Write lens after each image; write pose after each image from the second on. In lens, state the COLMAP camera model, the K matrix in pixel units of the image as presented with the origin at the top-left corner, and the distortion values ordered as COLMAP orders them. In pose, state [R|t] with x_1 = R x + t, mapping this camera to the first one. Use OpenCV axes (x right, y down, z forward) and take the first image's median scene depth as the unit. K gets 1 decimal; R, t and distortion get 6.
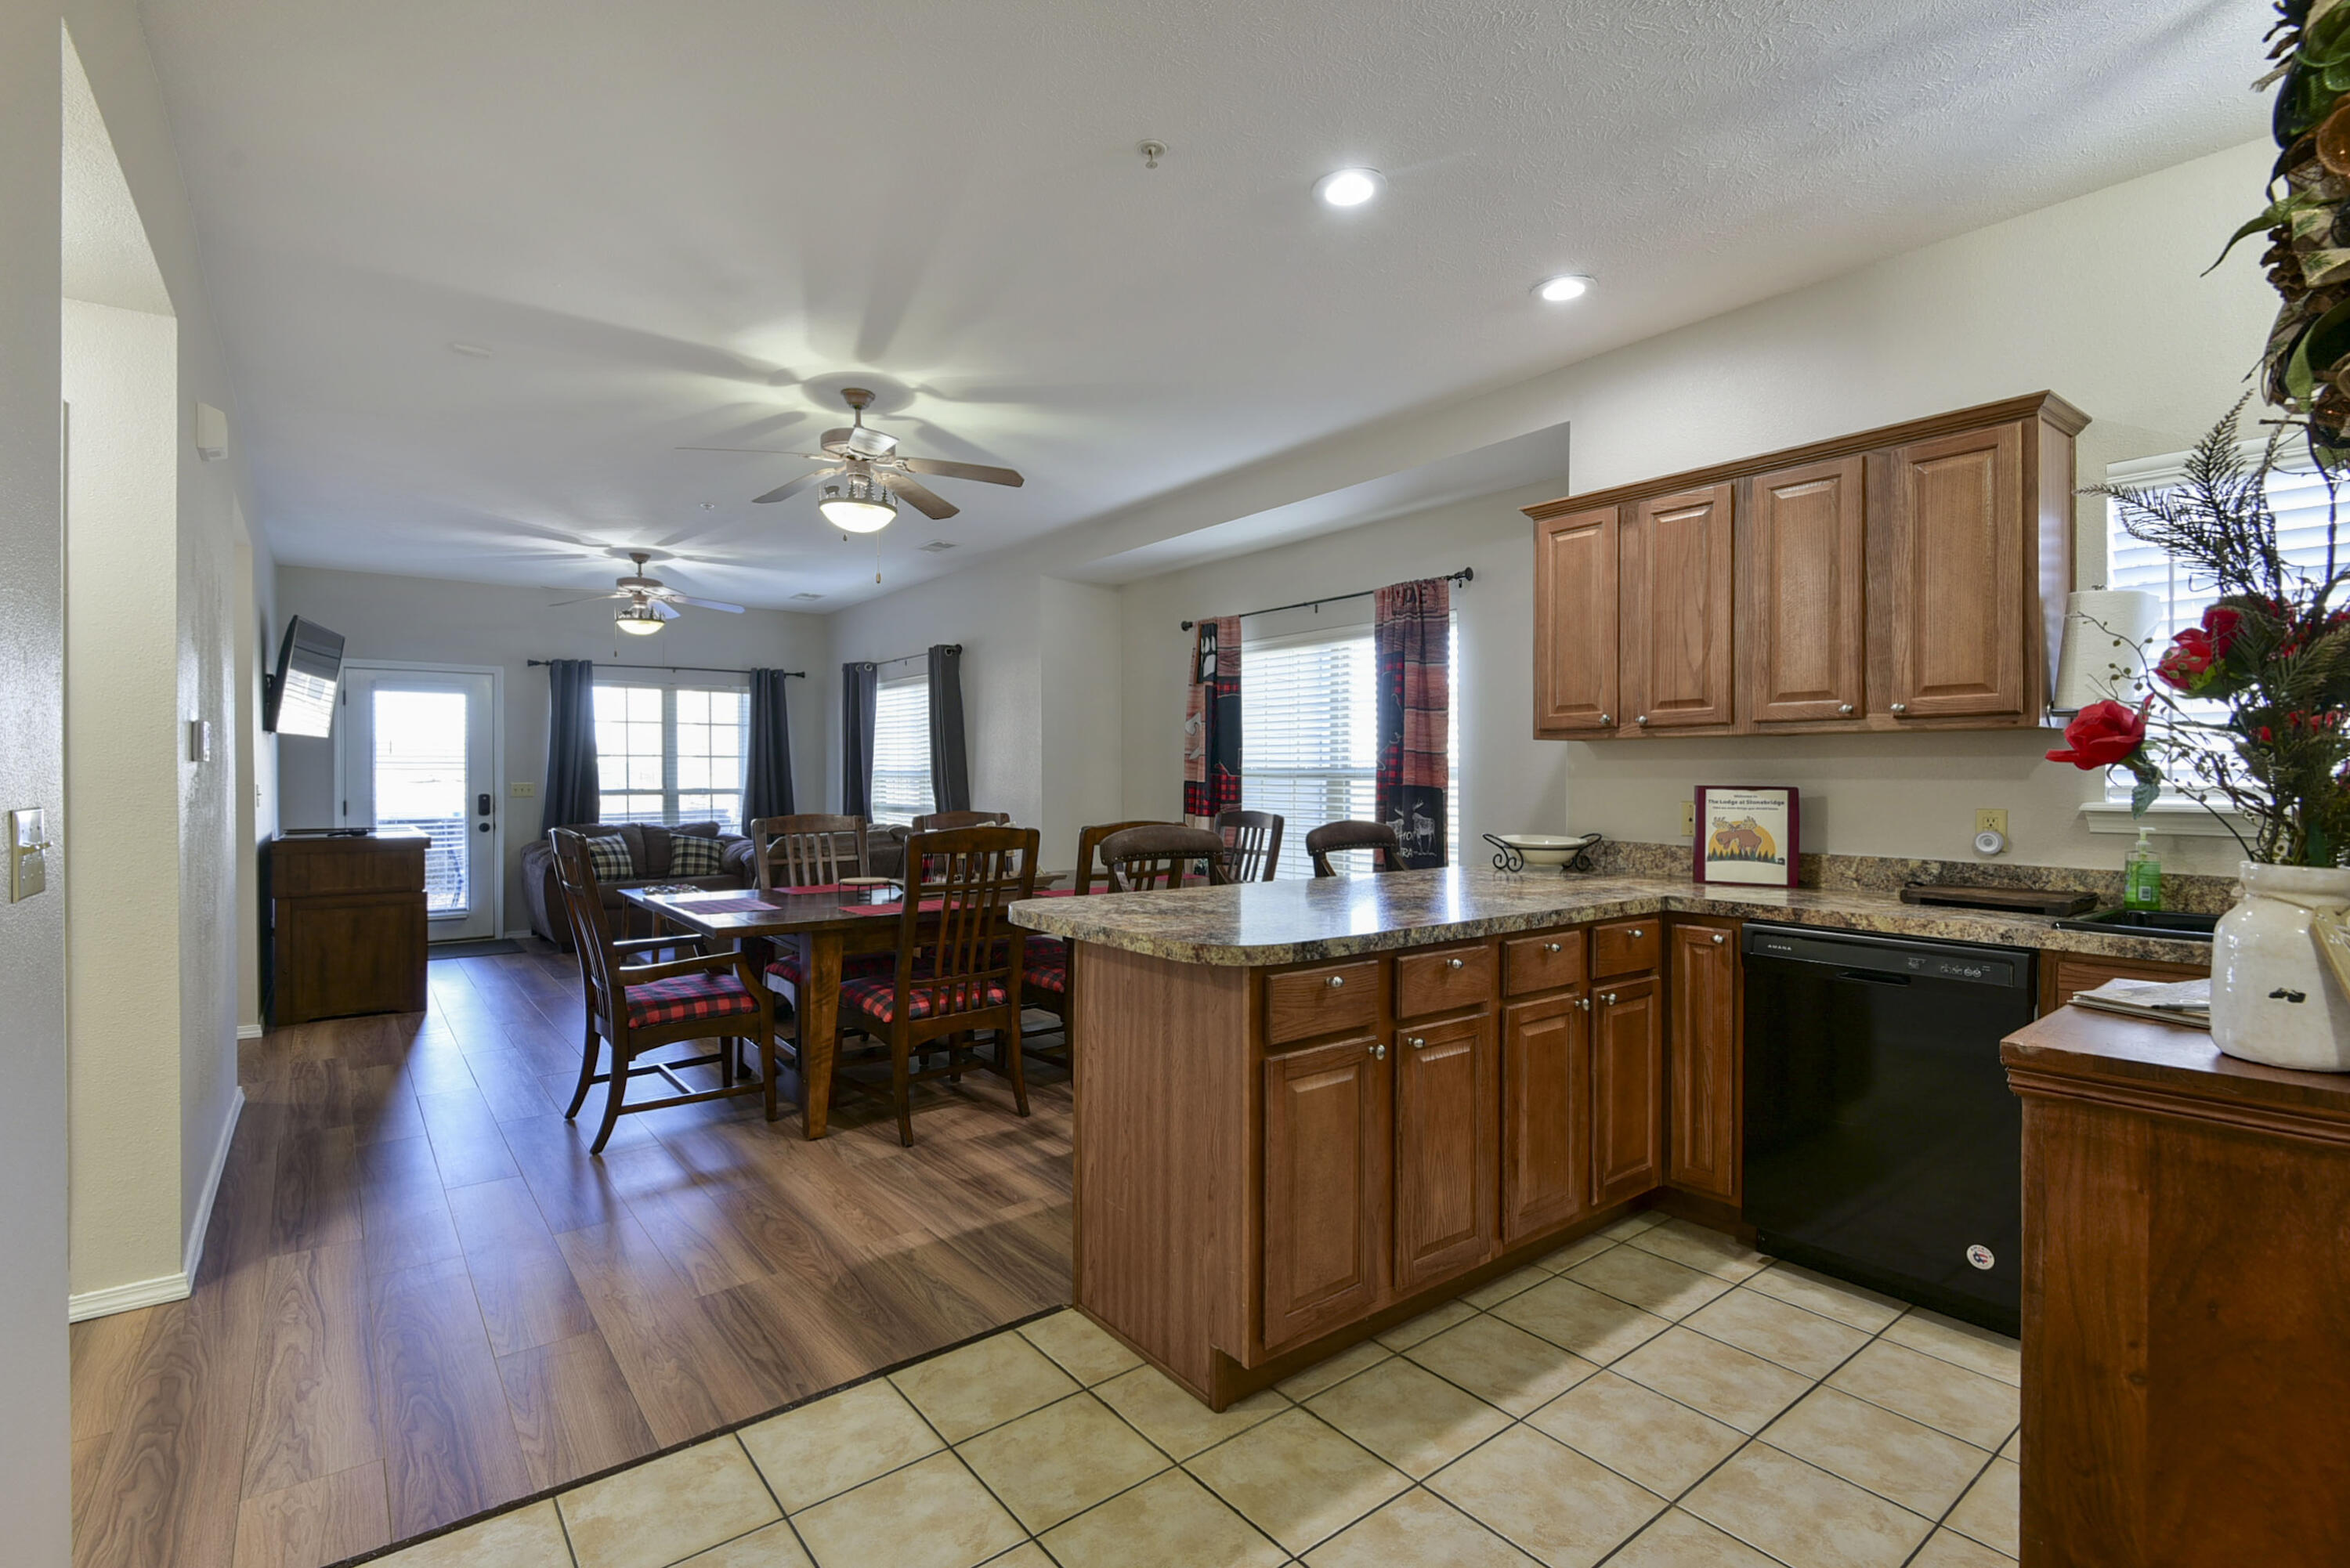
lens RADIAL K [[1082.4, 0, 1173.1], [0, 1082.4, 790.0], [0, 0, 1]] dist [-0.001647, -0.003820]
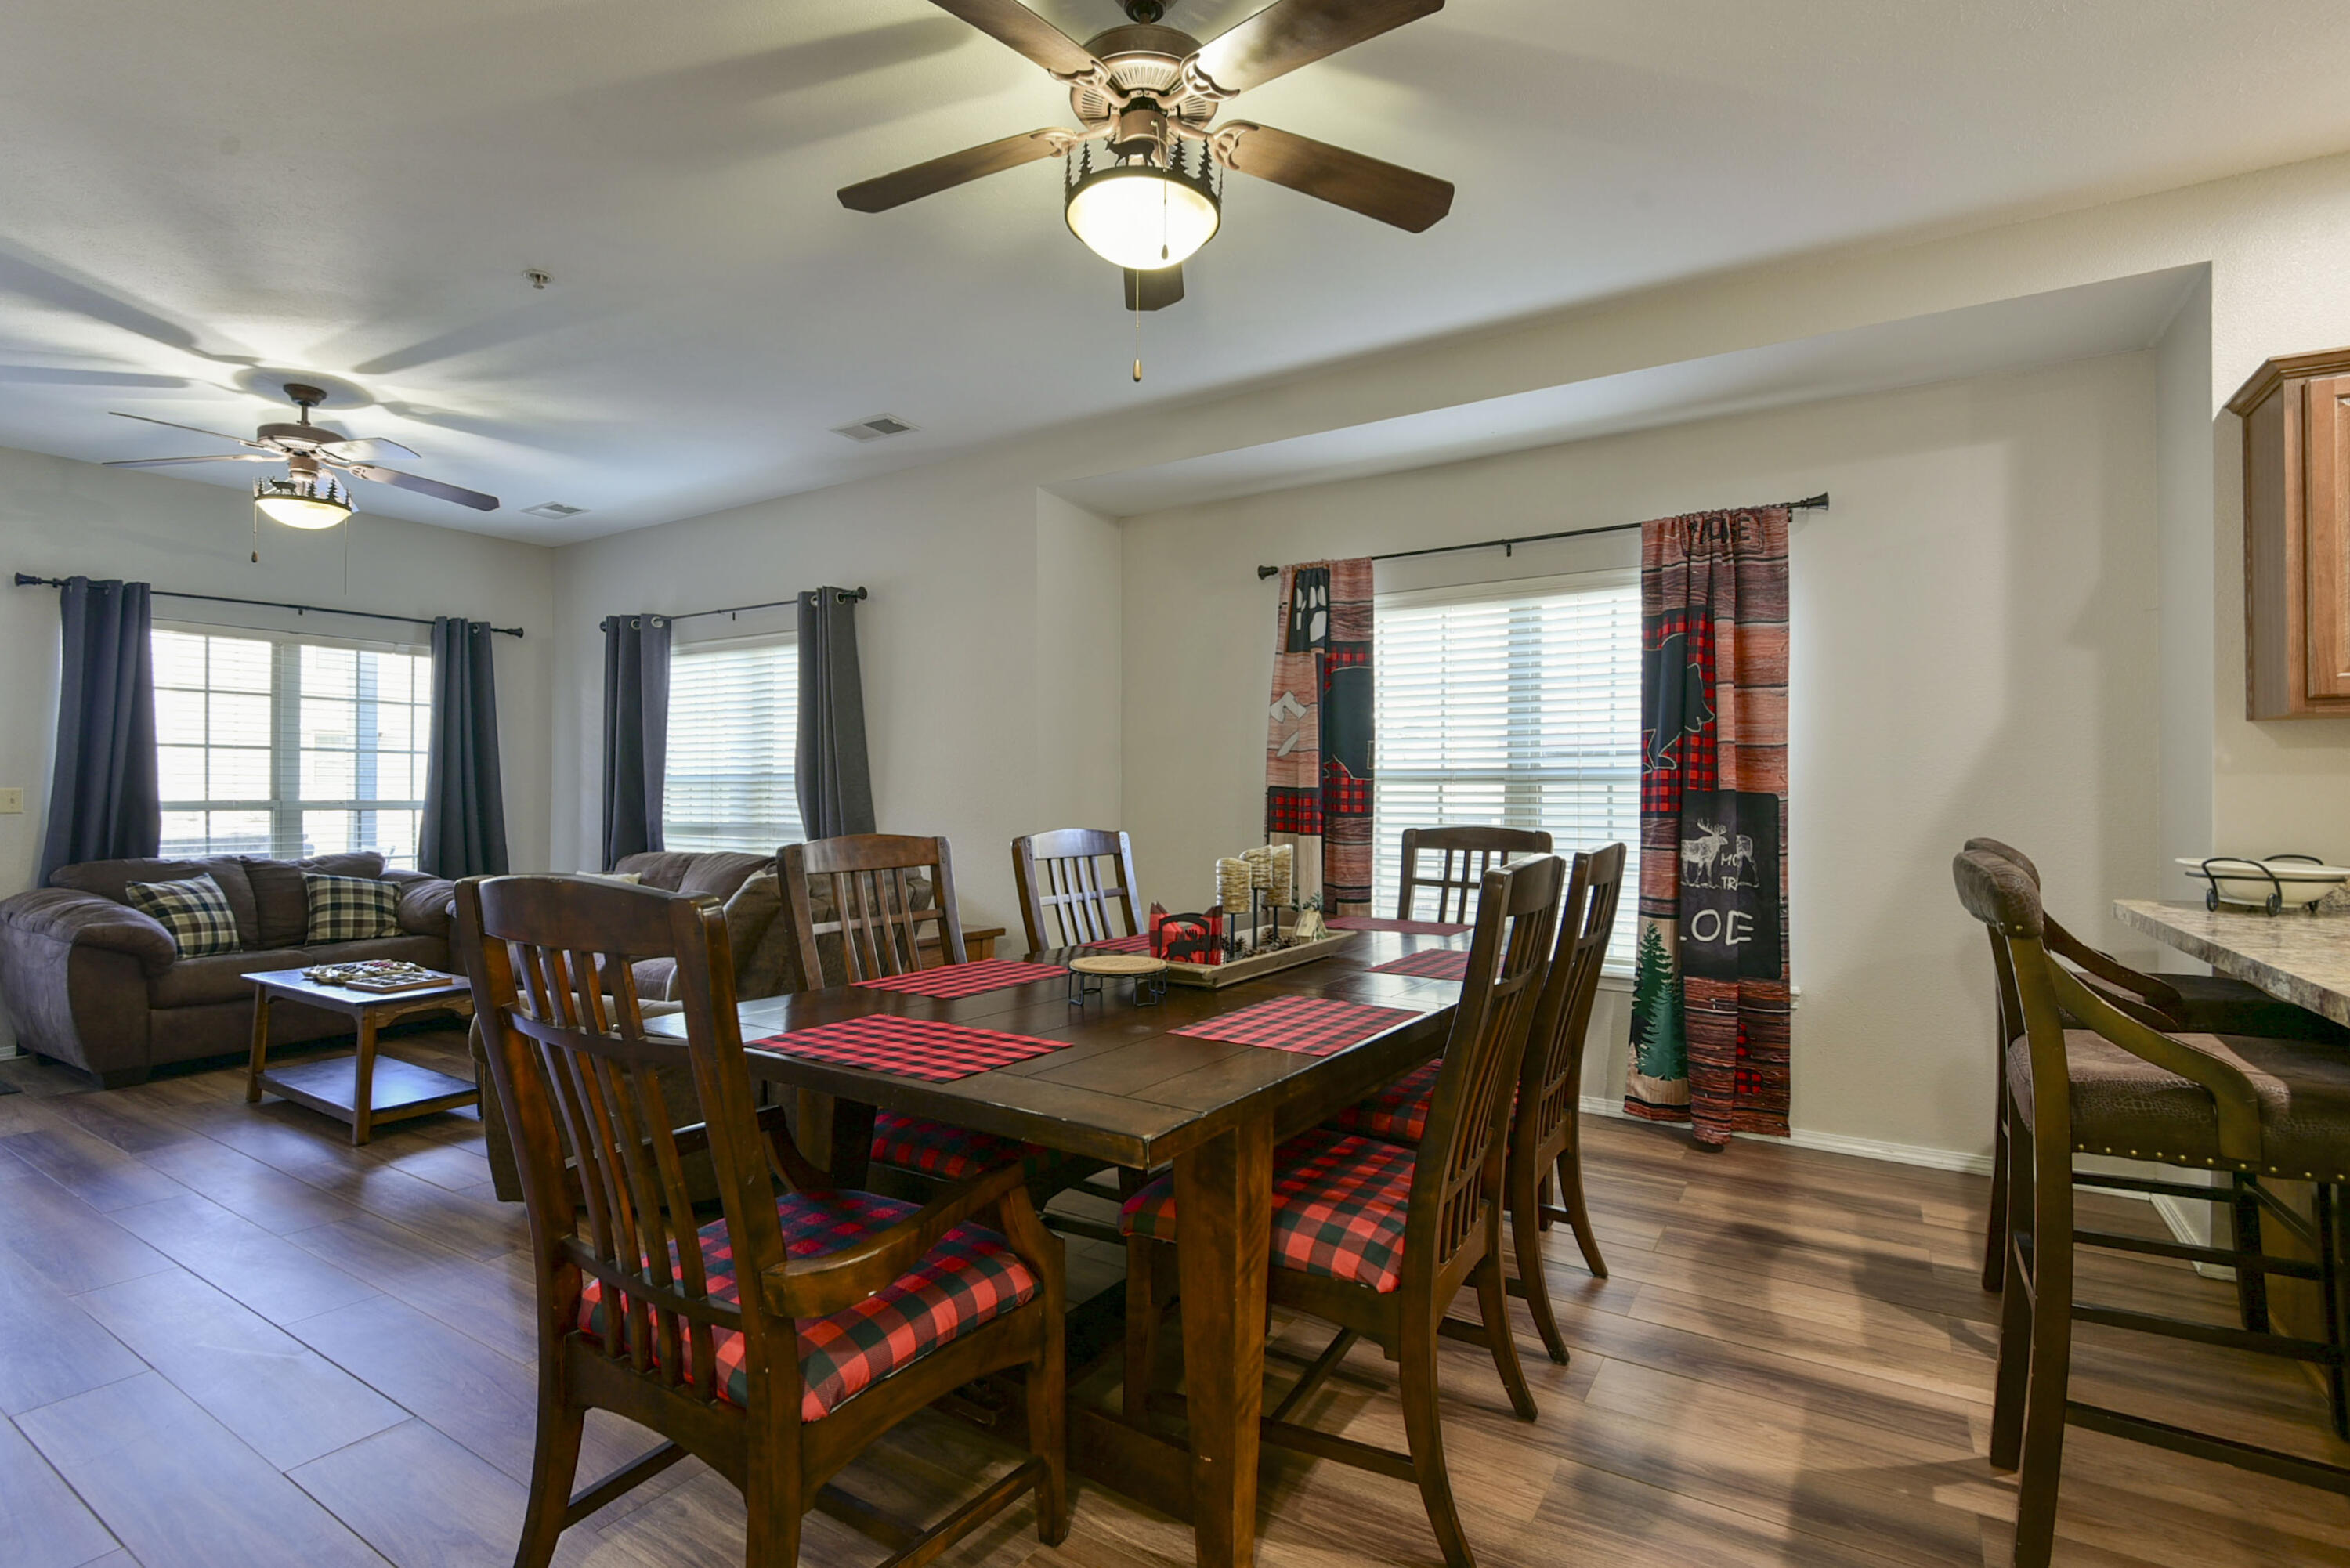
lens RADIAL K [[1082.4, 0, 1185.1], [0, 1082.4, 787.5], [0, 0, 1]] dist [-0.001647, -0.003820]
pose [[0.938046, 0.007930, 0.346420, -0.242451], [-0.000007, 0.999738, -0.022868, 0.007036], [-0.346511, 0.021449, 0.937801, 0.291856]]
